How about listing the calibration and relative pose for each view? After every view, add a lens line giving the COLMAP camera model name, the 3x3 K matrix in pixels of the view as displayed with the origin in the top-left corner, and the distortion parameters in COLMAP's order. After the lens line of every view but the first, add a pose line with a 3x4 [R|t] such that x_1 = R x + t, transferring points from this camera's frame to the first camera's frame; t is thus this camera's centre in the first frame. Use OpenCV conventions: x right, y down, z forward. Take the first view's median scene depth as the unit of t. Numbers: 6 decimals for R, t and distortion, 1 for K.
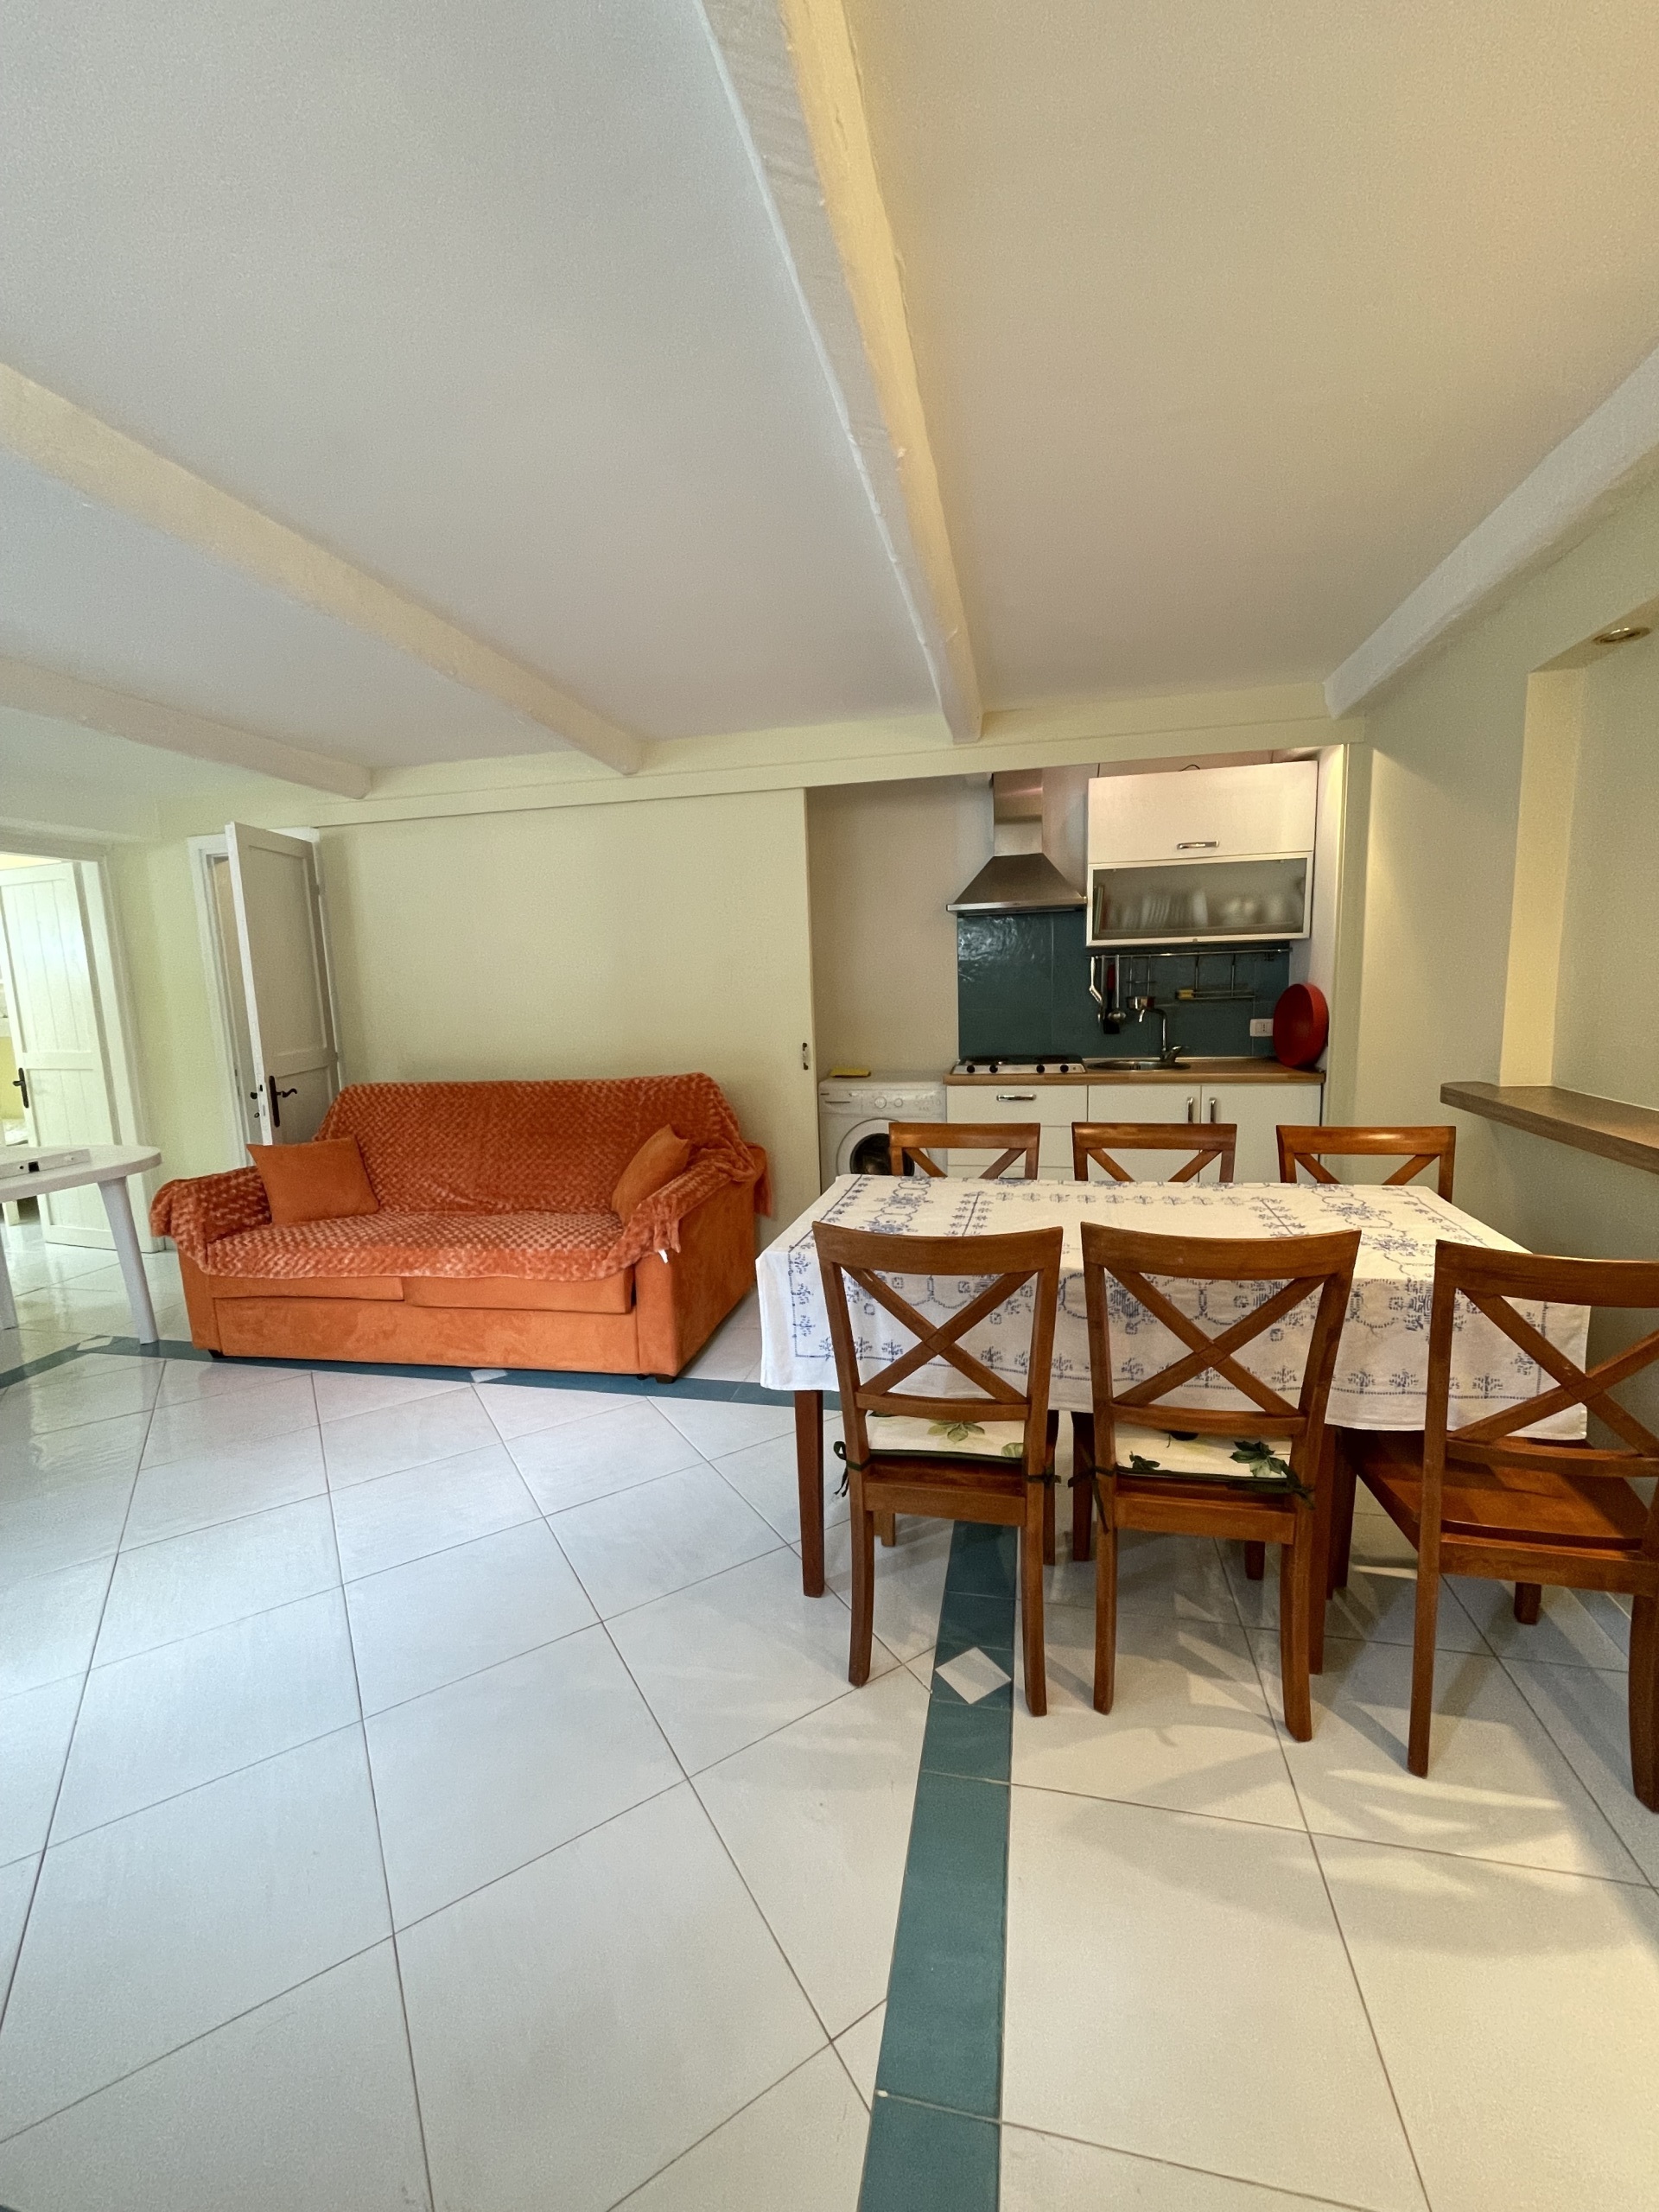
lens RADIAL K [[888.7, 0, 833.2], [0, 888.7, 1108.7], [0, 0, 1]] dist [-0.002209, -0.000380]
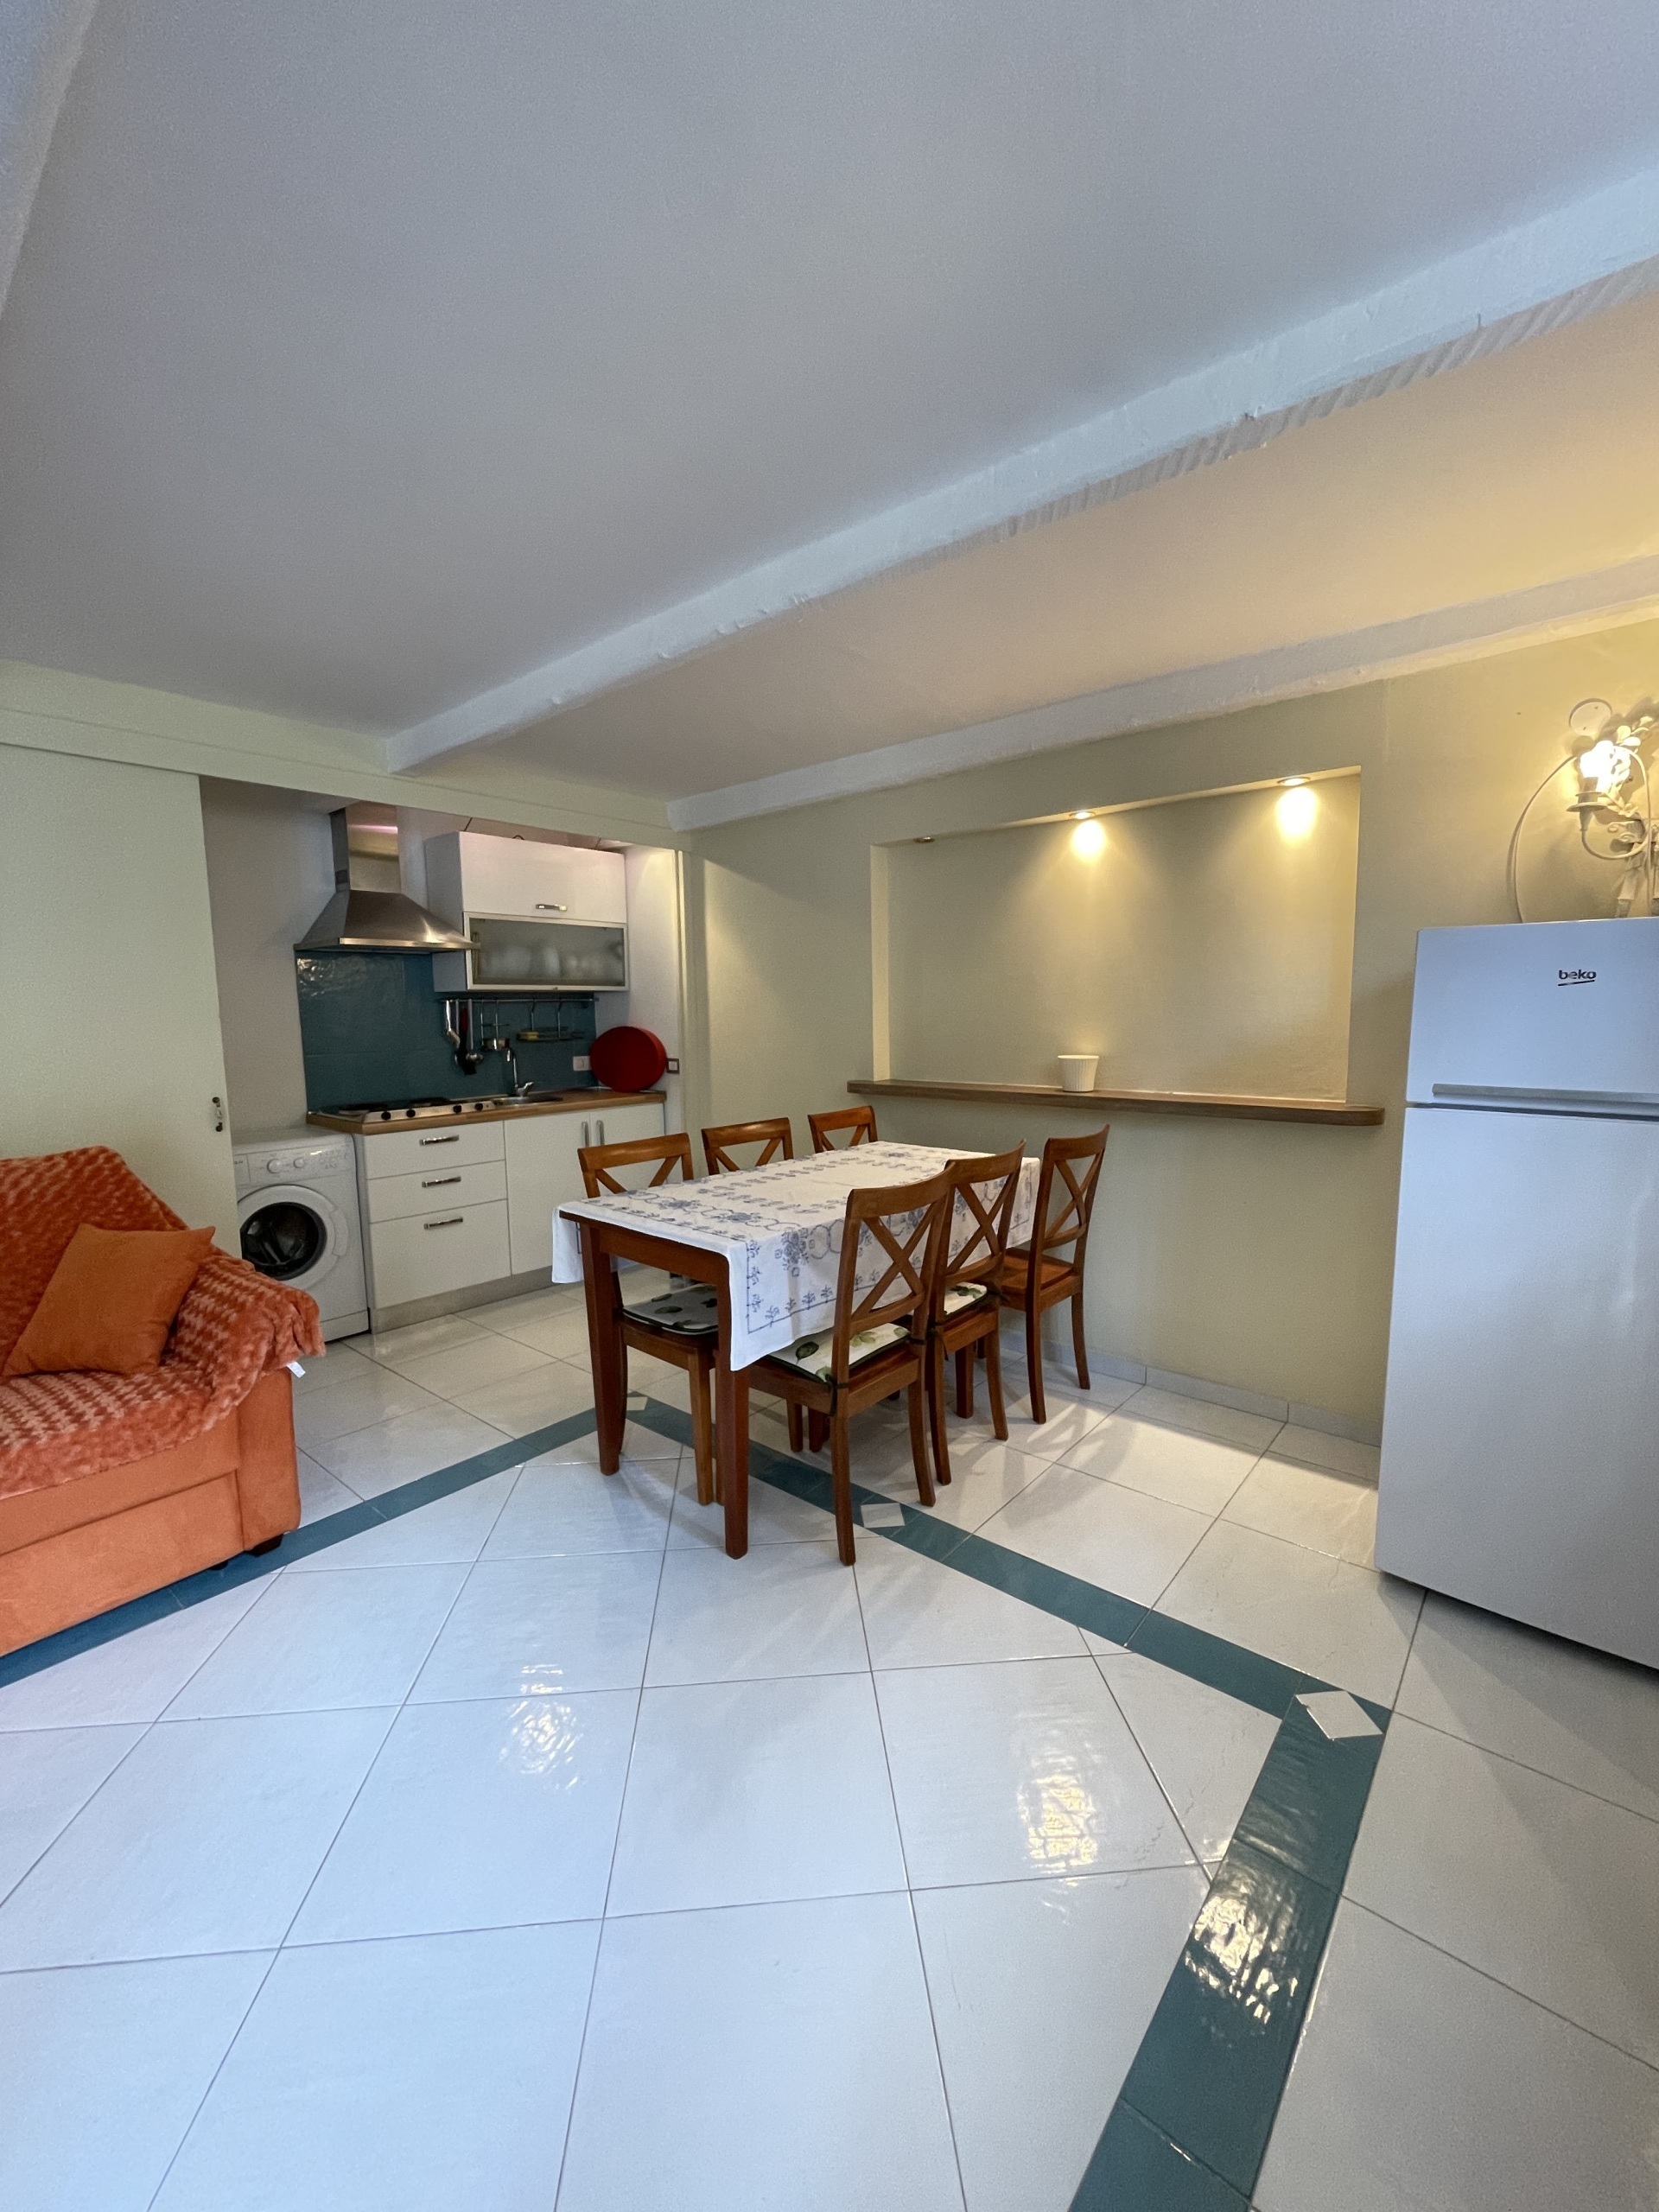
lens RADIAL K [[888.7, 0, 837.1], [0, 888.7, 1096.4], [0, 0, 1]] dist [-0.002209, -0.000380]
pose [[0.464856, -0.062001, 0.883213, -0.478675], [0.130660, 0.991427, 0.000828, -0.003679], [-0.875692, 0.115016, 0.468972, 0.162562]]
